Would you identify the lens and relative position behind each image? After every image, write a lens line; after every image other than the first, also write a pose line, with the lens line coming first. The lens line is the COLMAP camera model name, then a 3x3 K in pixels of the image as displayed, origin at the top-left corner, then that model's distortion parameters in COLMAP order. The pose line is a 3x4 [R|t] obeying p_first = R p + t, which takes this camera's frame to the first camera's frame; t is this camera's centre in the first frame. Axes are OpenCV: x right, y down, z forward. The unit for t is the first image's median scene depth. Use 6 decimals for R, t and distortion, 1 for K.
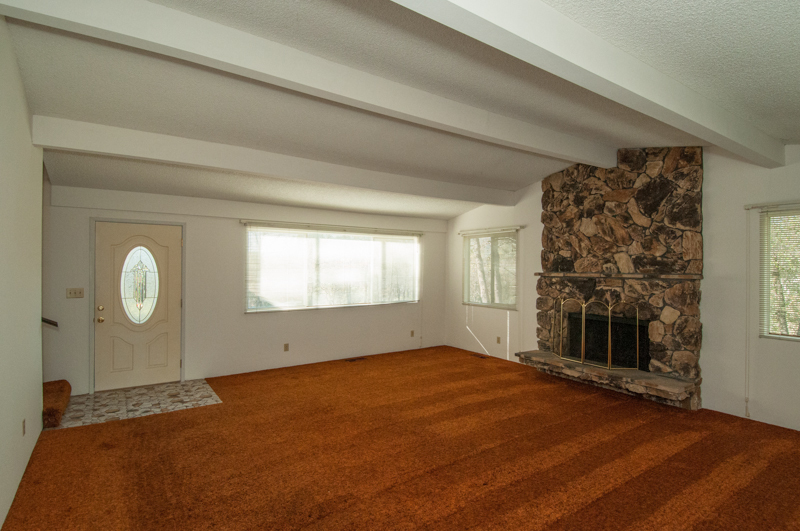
lens RADIAL K [[412.2, 0, 400.0], [0, 412.2, 265.5], [0, 0, 1]] dist [-0.001869, -0.000785]
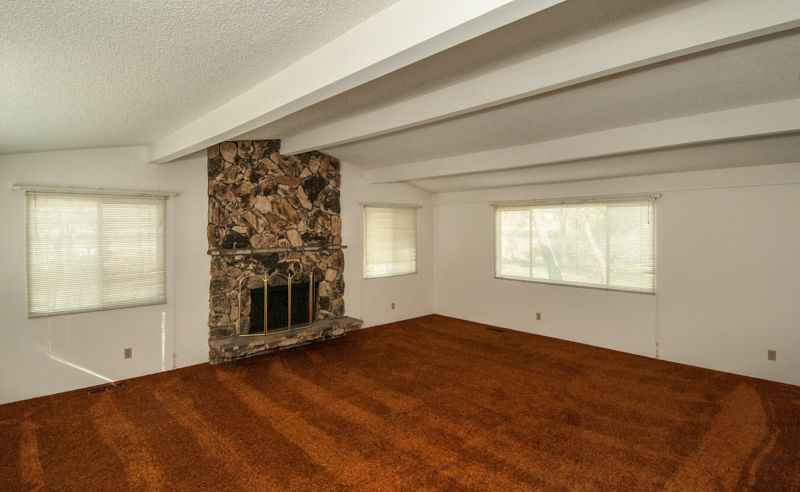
lens RADIAL K [[408.9, 0, 400.9], [0, 408.9, 233.9], [0, 0, 1]] dist [0.000352, -0.000133]
pose [[-0.163937, -0.013065, 0.986384, -0.662573], [0.008313, 0.999858, 0.014625, -0.032931], [-0.986436, 0.010597, -0.163806, 0.868006]]
